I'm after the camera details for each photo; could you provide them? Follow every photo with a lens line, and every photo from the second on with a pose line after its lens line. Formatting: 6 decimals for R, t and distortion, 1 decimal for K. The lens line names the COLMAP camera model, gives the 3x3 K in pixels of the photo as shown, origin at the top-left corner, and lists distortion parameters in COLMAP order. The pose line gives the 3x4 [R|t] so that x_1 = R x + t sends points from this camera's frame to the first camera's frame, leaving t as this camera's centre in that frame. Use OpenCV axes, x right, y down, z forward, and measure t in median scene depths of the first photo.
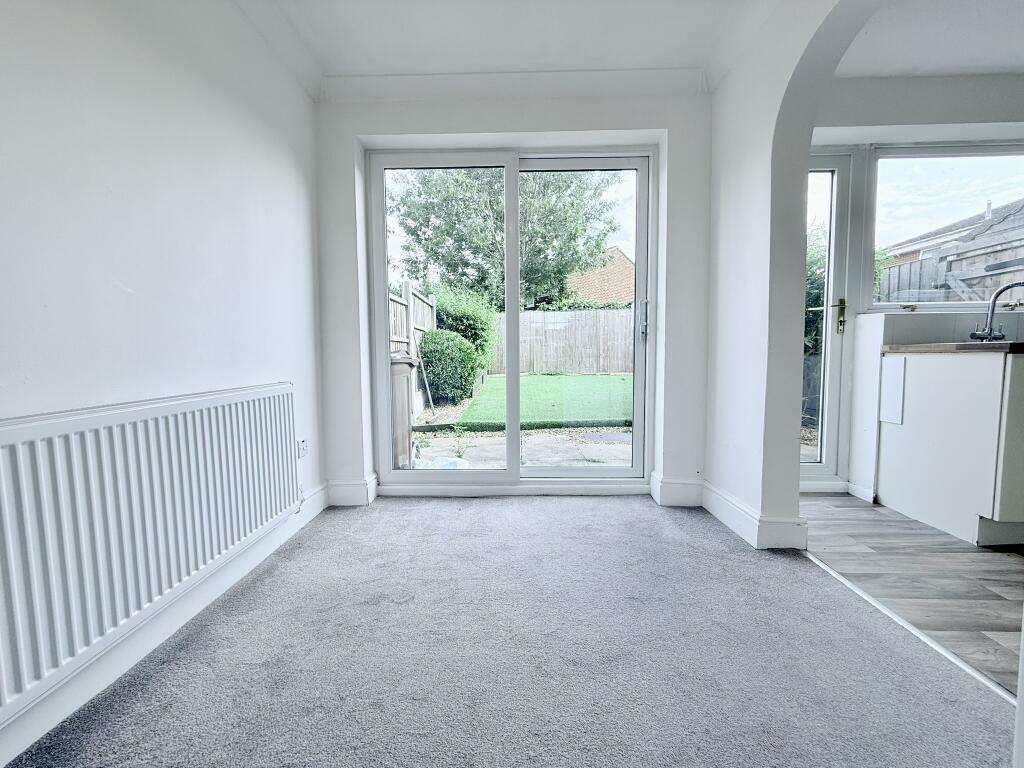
lens RADIAL K [[410.1, 0, 512.0], [0, 410.1, 384.0], [0, 0, 1]] dist [-0.000102, -0.000143]
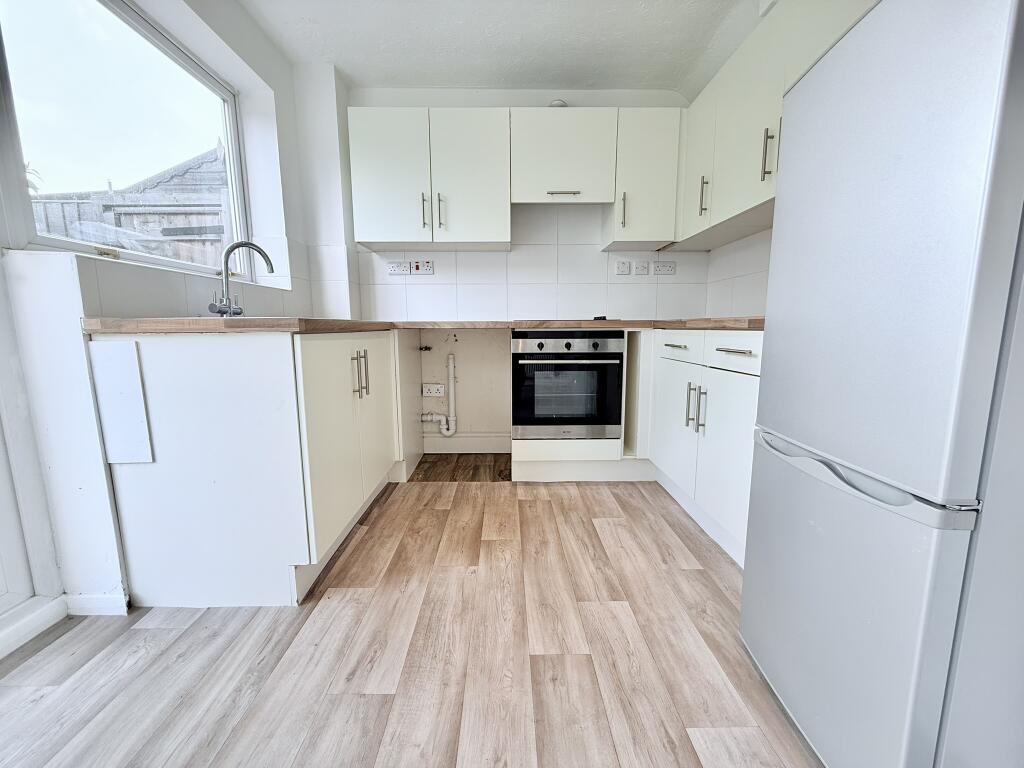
lens RADIAL K [[410.1, 0, 512.0], [0, 410.1, 384.0], [0, 0, 1]] dist [-0.000102, -0.000143]
pose [[-0.036222, -0.131541, 0.990649, 0.380830], [0.078046, 0.987899, 0.134030, -0.042128], [-0.996292, 0.082171, -0.025517, 0.502428]]
